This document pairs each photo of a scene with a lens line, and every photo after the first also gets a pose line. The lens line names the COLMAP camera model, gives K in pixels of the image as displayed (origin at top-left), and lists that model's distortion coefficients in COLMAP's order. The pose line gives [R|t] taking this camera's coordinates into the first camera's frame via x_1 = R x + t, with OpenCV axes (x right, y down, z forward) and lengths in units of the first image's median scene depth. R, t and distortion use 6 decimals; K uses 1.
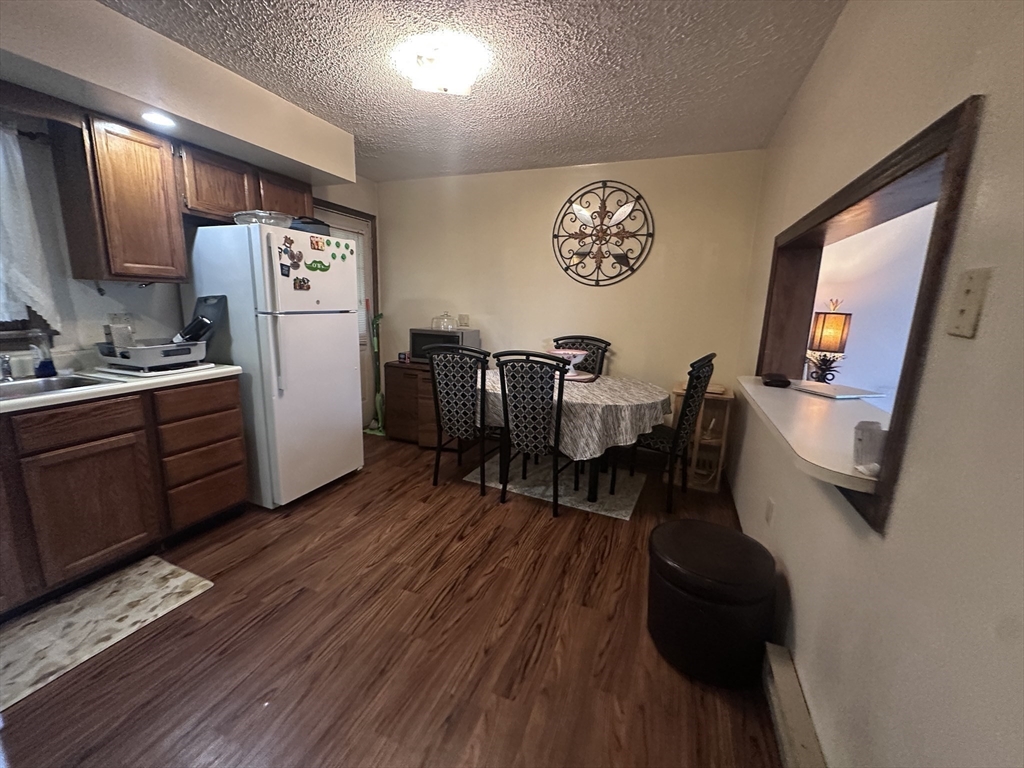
lens RADIAL K [[413.6, 0, 511.8], [0, 413.6, 383.4], [0, 0, 1]] dist [-0.004791, 0.001682]
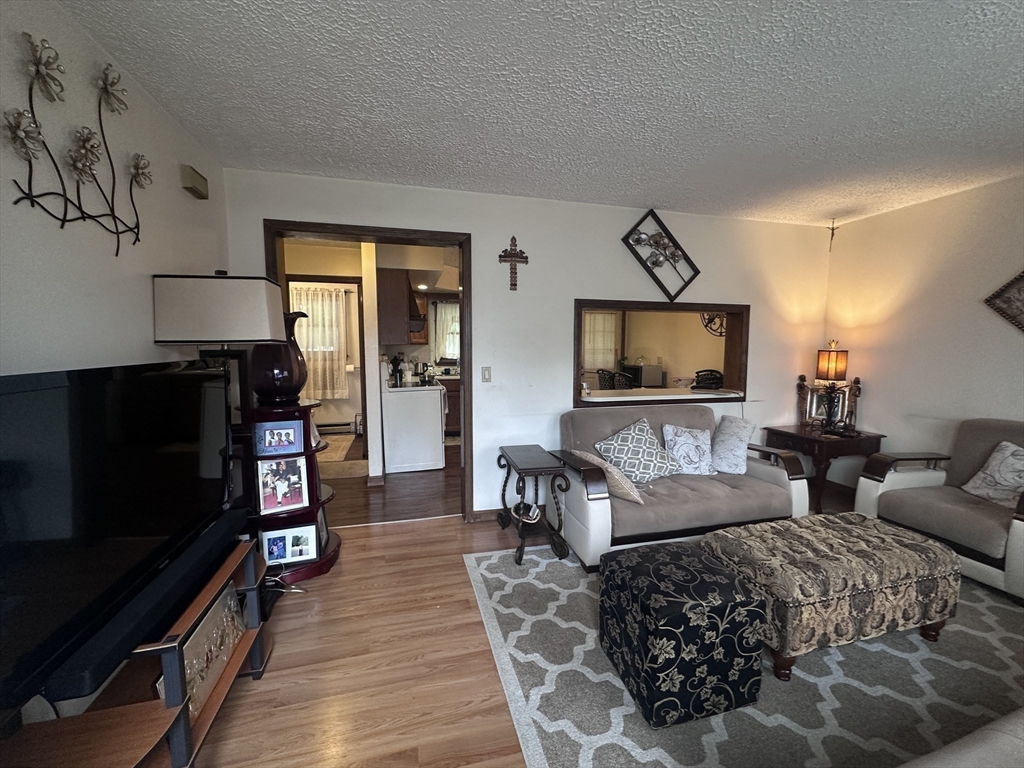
lens RADIAL K [[413.6, 0, 509.3], [0, 413.6, 387.7], [0, 0, 1]] dist [-0.004791, 0.001682]
pose [[0.586358, 0.052792, -0.808330, 1.467975], [-0.142870, 0.988971, -0.039048, 0.168461], [0.797353, 0.138382, 0.587434, -0.670614]]
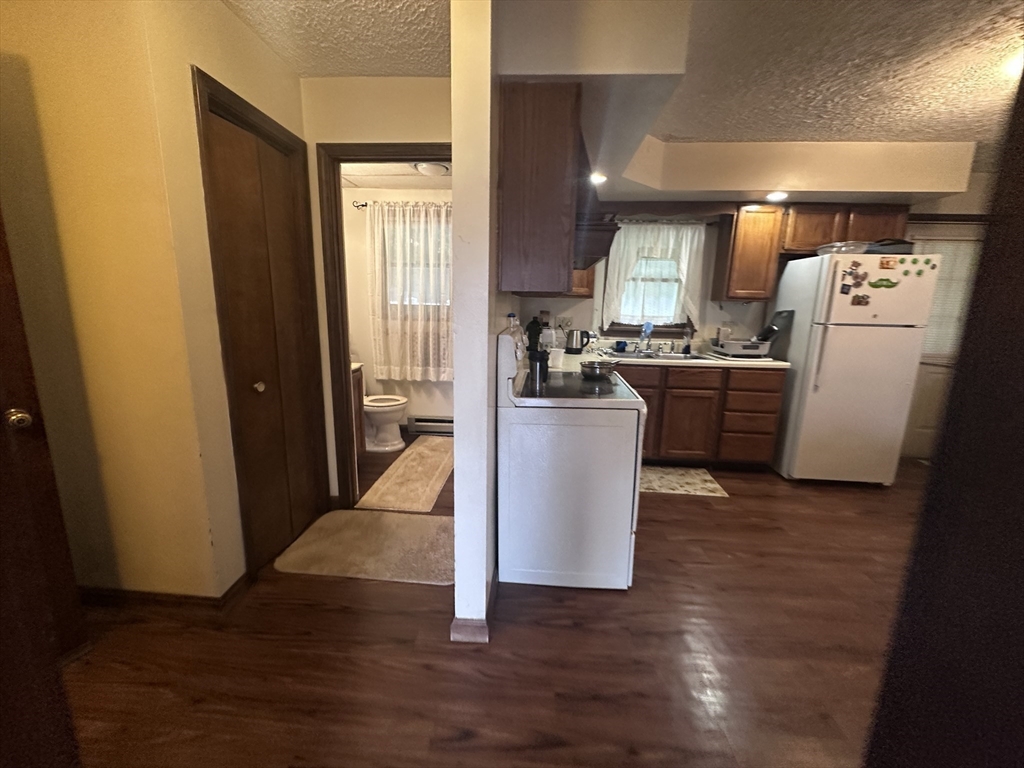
lens RADIAL K [[413.6, 0, 515.1], [0, 413.6, 379.1], [0, 0, 1]] dist [-0.004791, 0.001682]
pose [[0.302452, 0.152387, -0.940904, 0.345266], [-0.201344, 0.975077, 0.093199, 0.065694], [0.931656, 0.161257, 0.325596, -0.256689]]
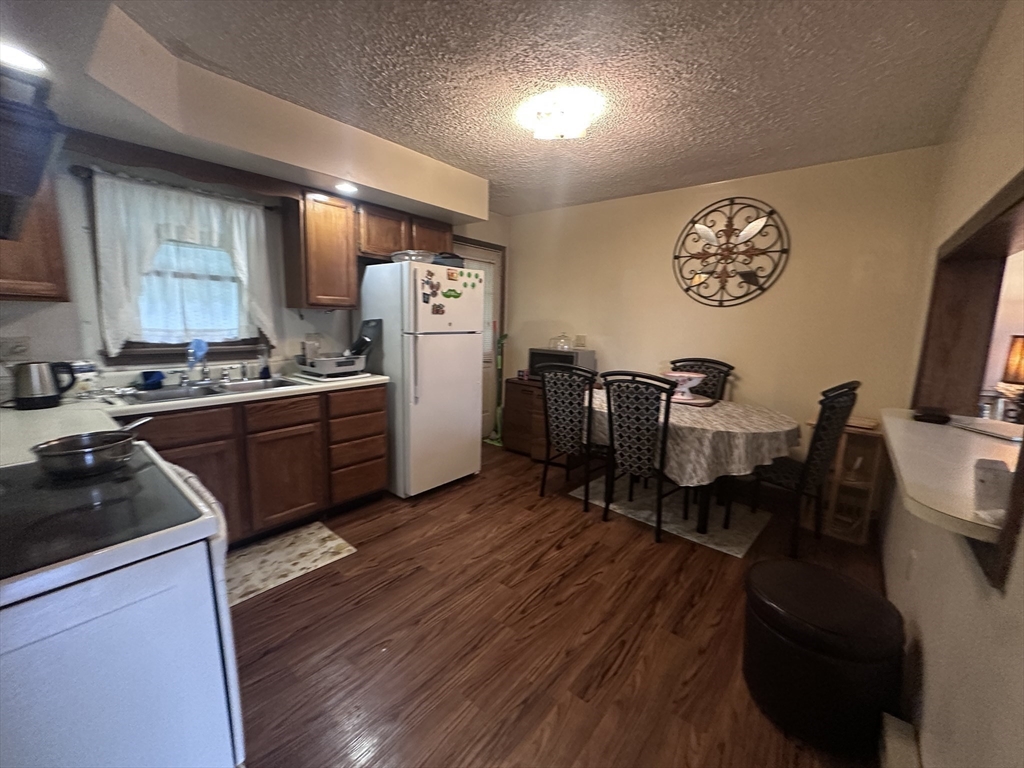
lens RADIAL K [[413.6, 0, 510.6], [0, 413.6, 382.8], [0, 0, 1]] dist [-0.004791, 0.001682]
pose [[0.952553, 0.040533, -0.301661, 0.060670], [-0.055793, 0.997553, -0.042140, 0.009049], [0.299215, 0.056972, 0.952483, -0.059592]]
